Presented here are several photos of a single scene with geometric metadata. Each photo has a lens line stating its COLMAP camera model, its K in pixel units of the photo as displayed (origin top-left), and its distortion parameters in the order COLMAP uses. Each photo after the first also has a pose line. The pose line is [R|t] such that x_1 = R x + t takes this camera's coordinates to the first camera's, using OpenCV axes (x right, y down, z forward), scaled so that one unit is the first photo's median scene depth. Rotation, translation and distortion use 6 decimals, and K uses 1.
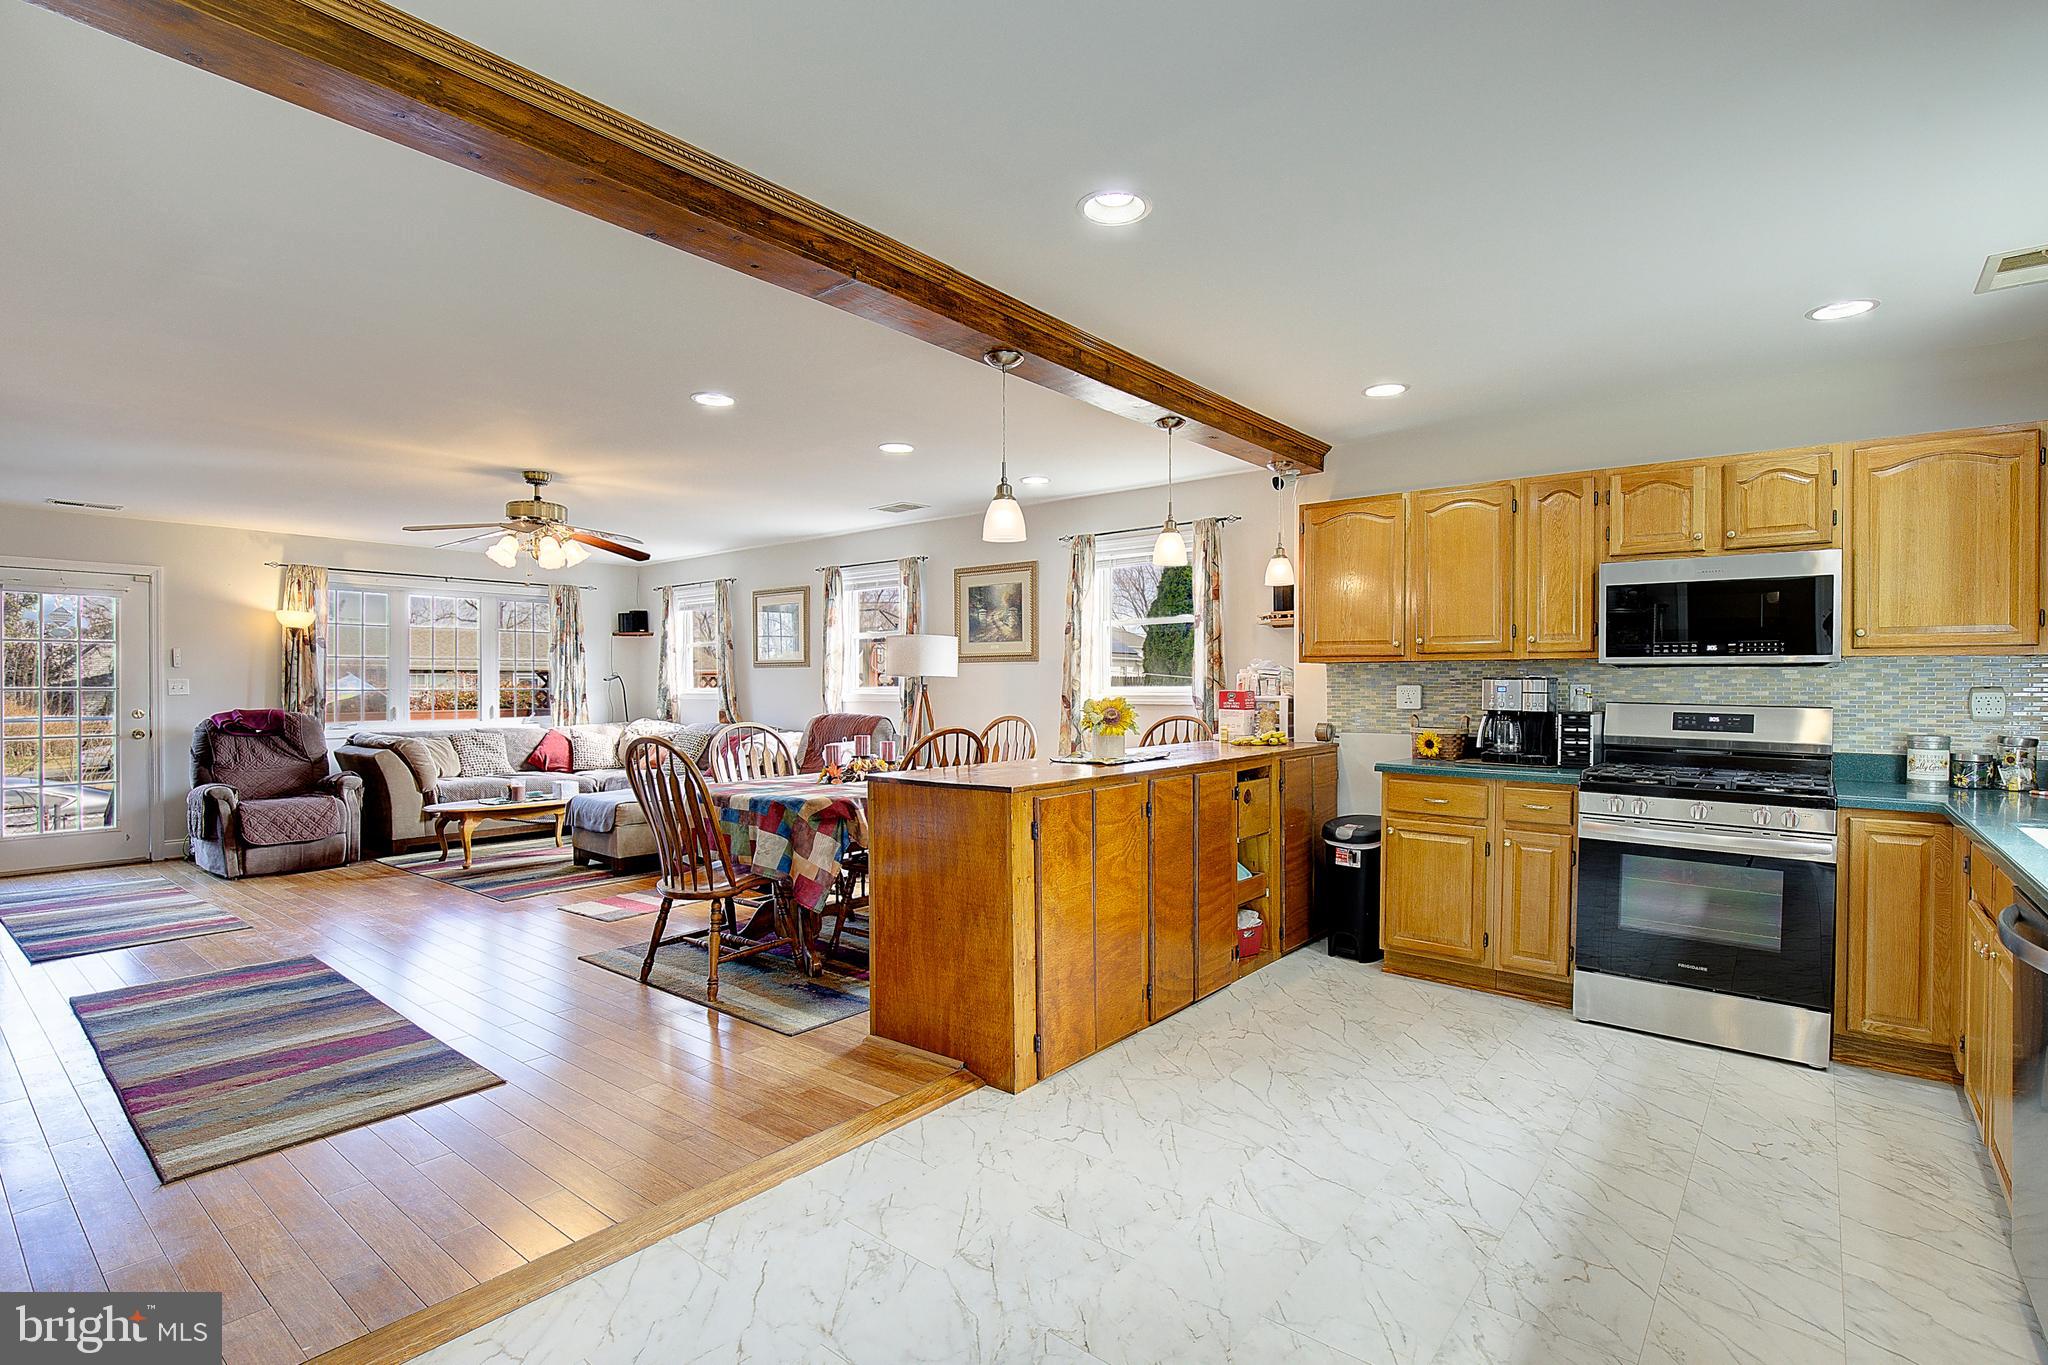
lens RADIAL K [[977.1, 0, 1047.2], [0, 977.1, 685.2], [0, 0, 1]] dist [-0.015406, 0.000825]
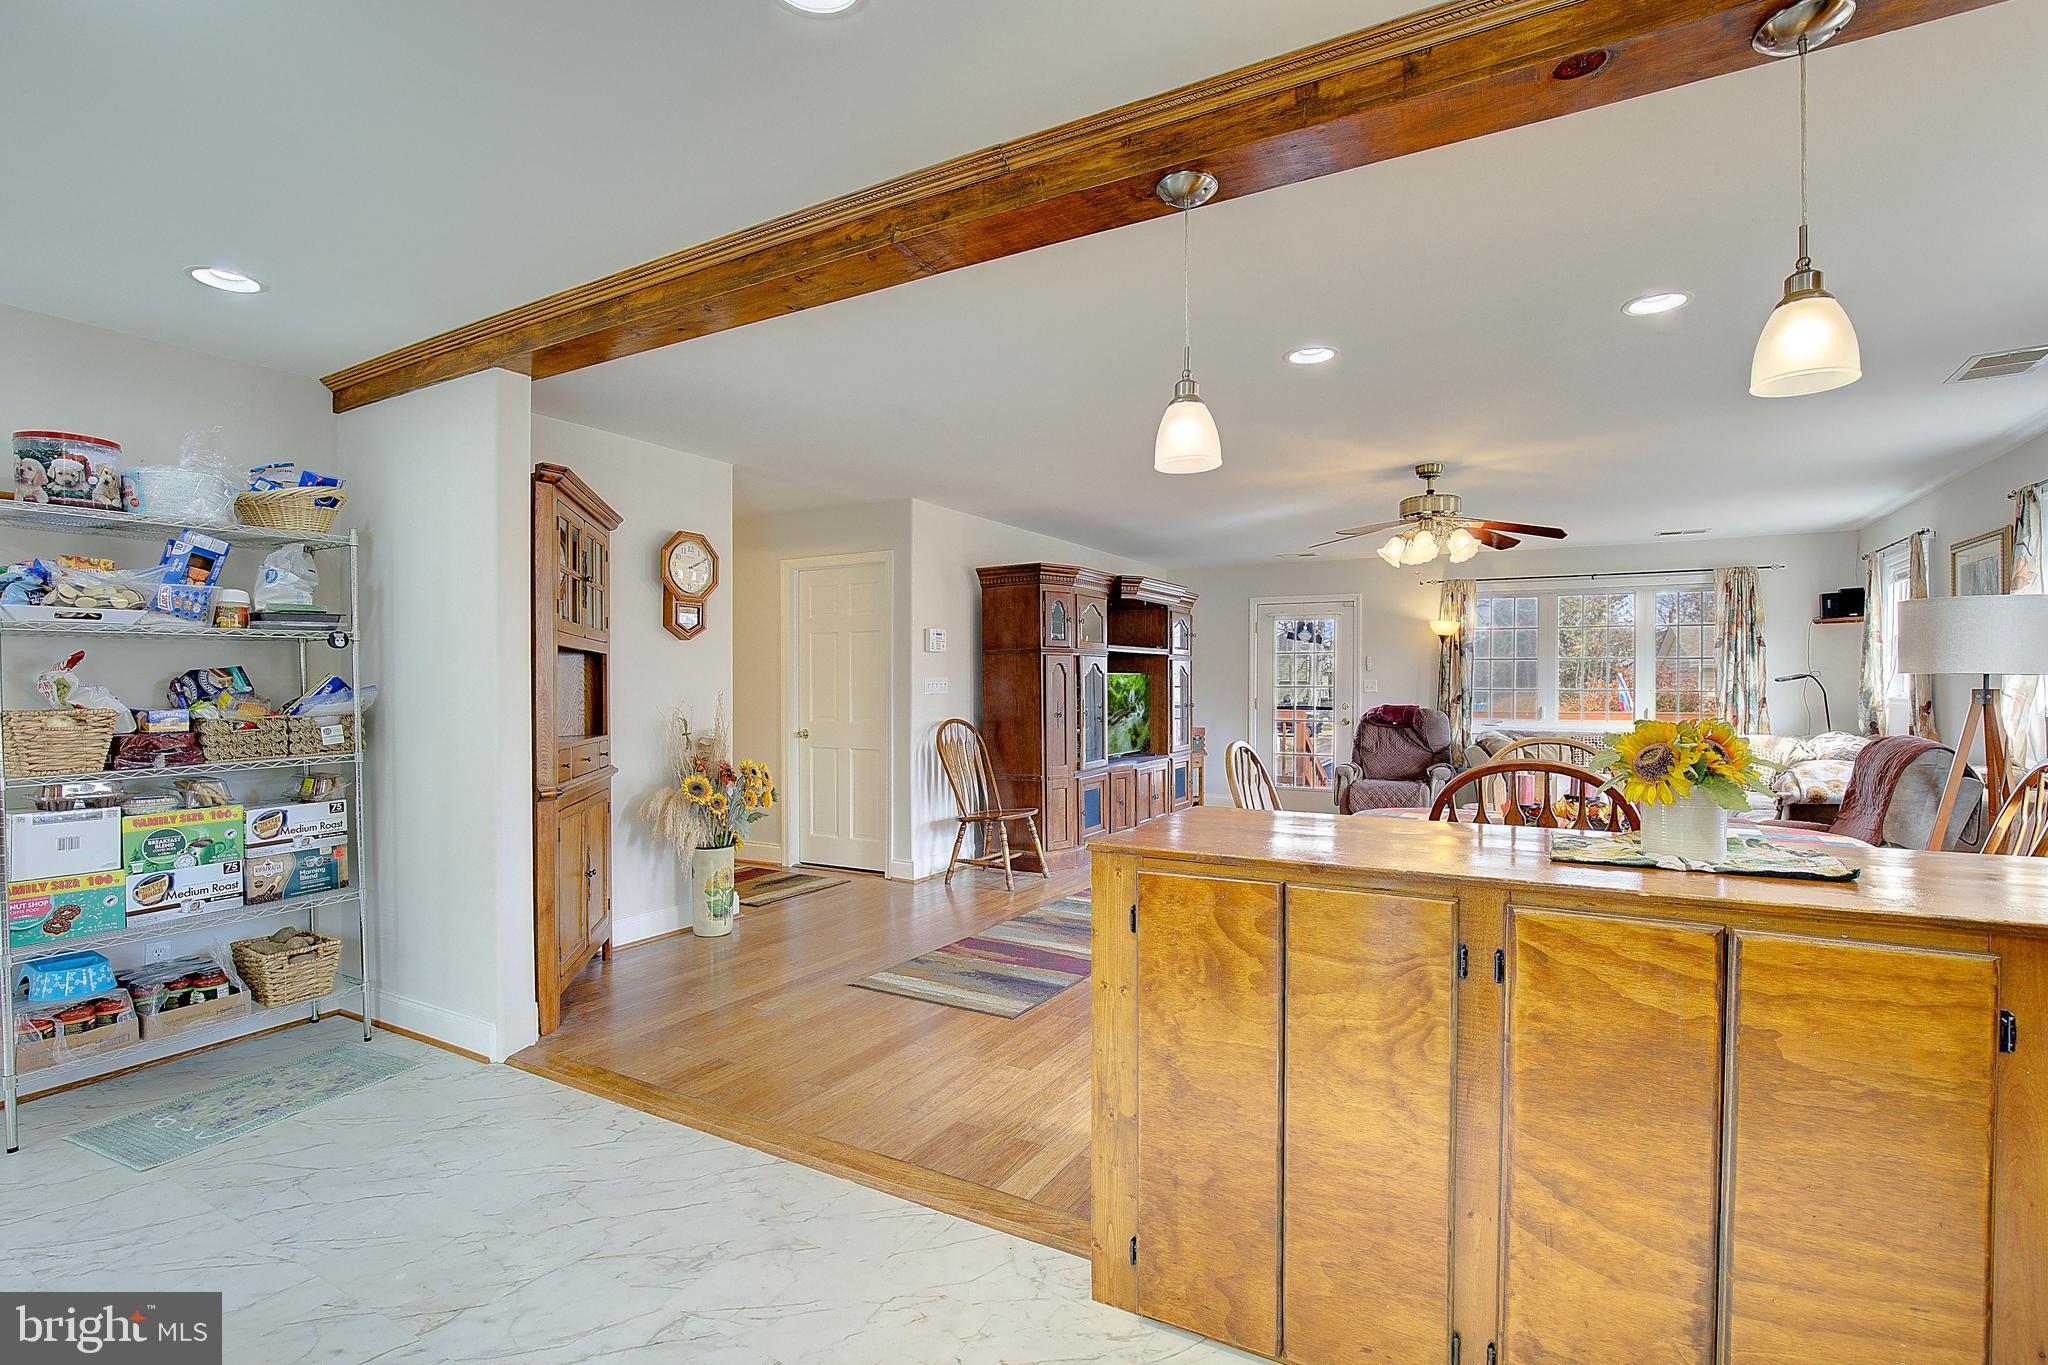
lens RADIAL K [[931.3, 0, 1024.0], [0, 931.3, 682.5], [0, 0, 1]] dist [-0.023464, 0.000119]
pose [[0.159016, 0.000280, -0.987276, 0.447241], [-0.002650, 0.999996, -0.000143, -0.003795], [0.987272, 0.002639, 0.159016, 0.649555]]
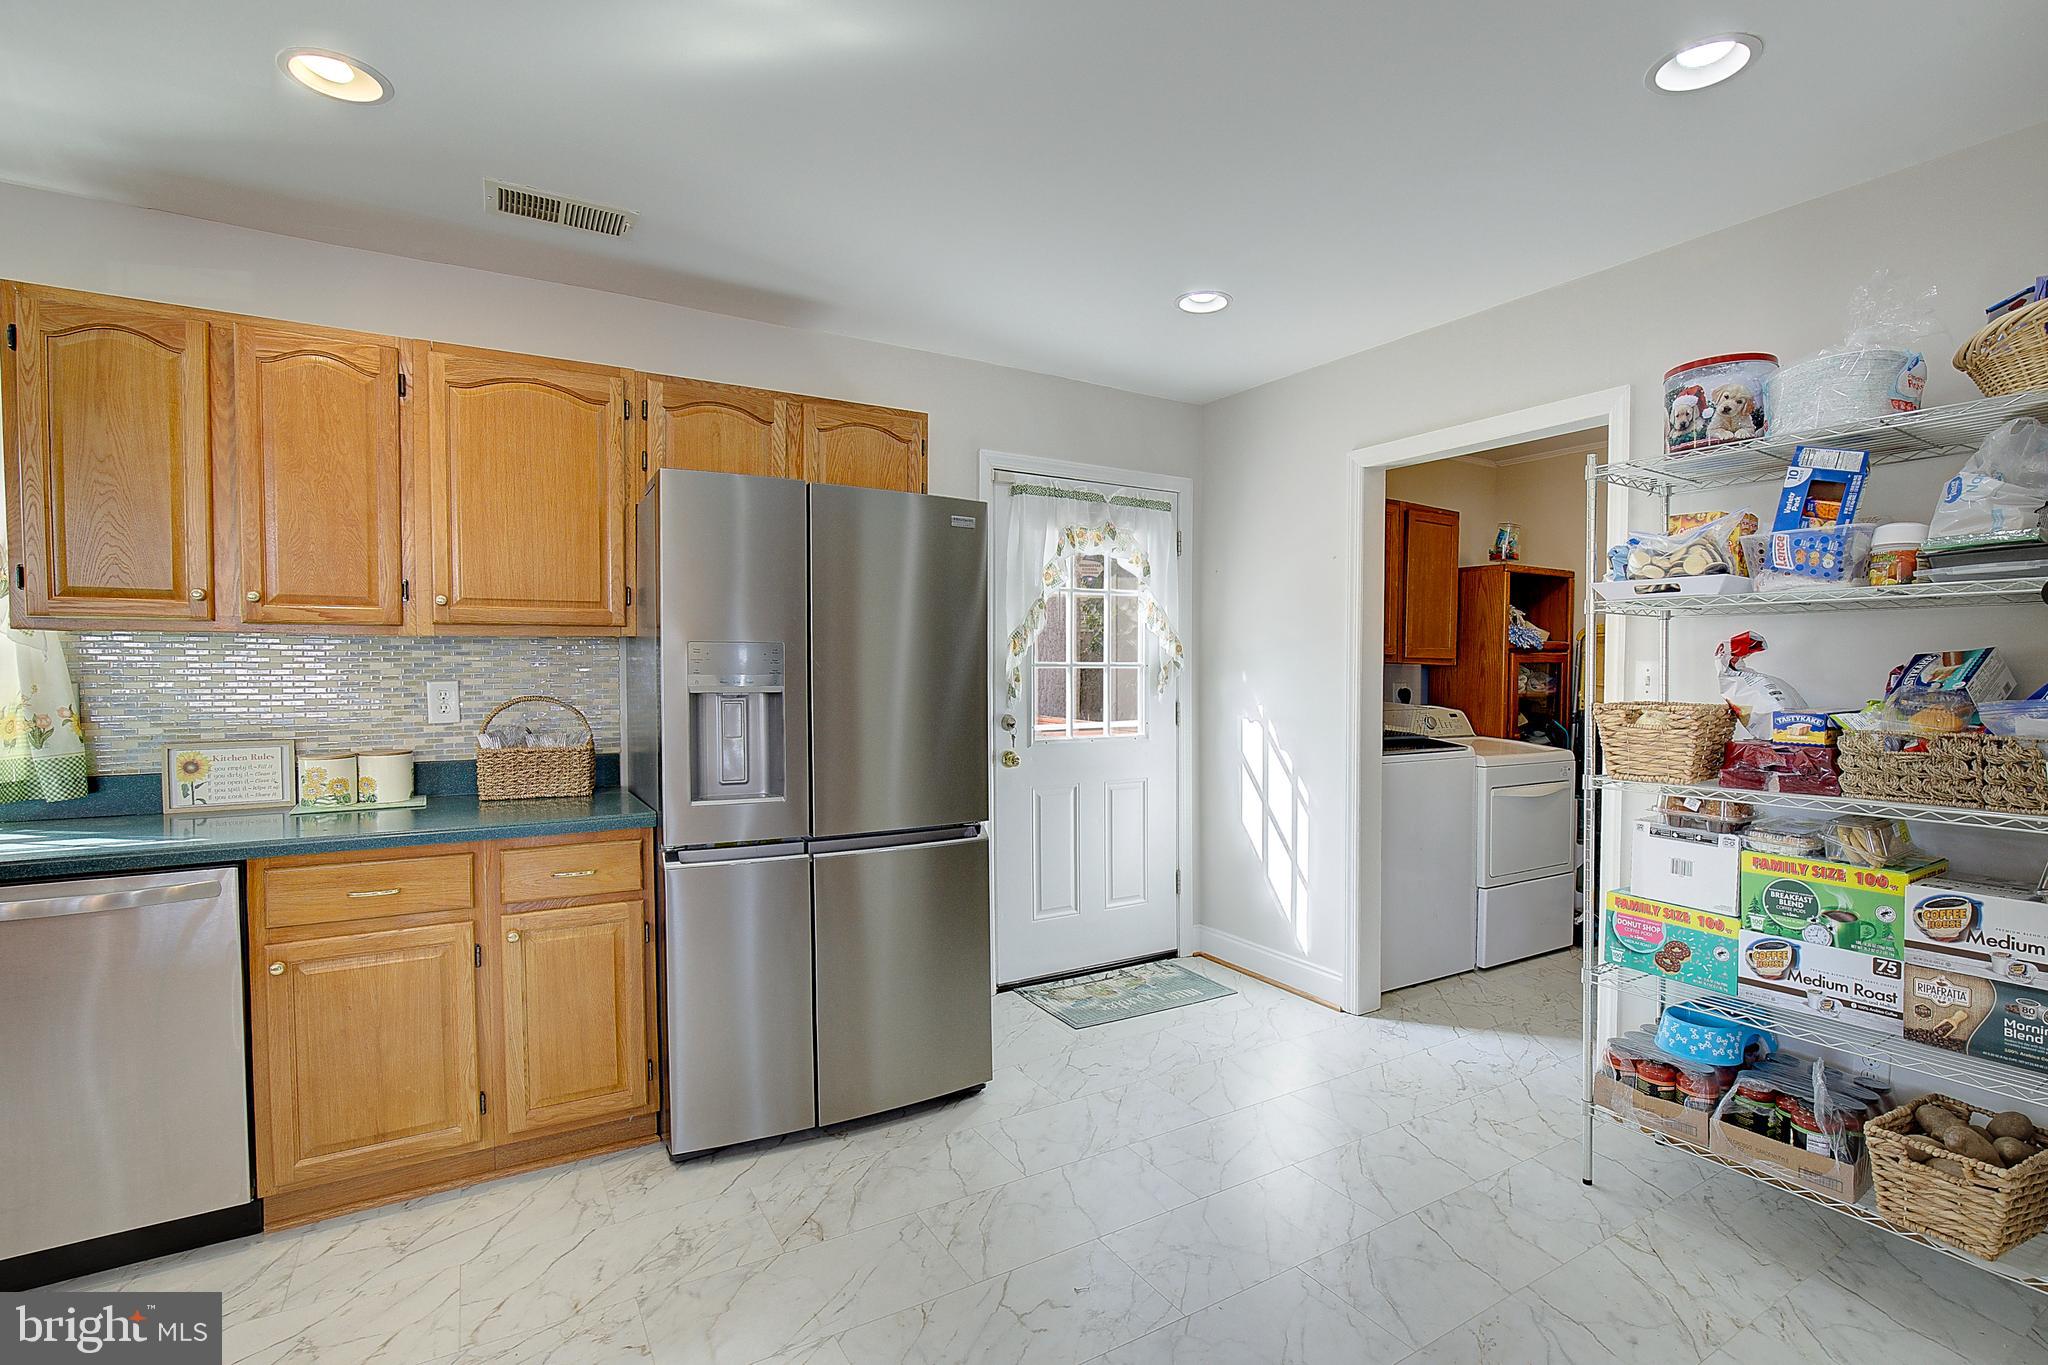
lens RADIAL K [[955.3, 0, 1045.7], [0, 955.3, 692.0], [0, 0, 1]] dist [-0.015498, 0.000608]
pose [[-0.939318, -0.015232, 0.342710, -0.186778], [-0.003167, 0.999356, 0.035738, -0.008839], [-0.343034, 0.032485, -0.938761, 0.731402]]
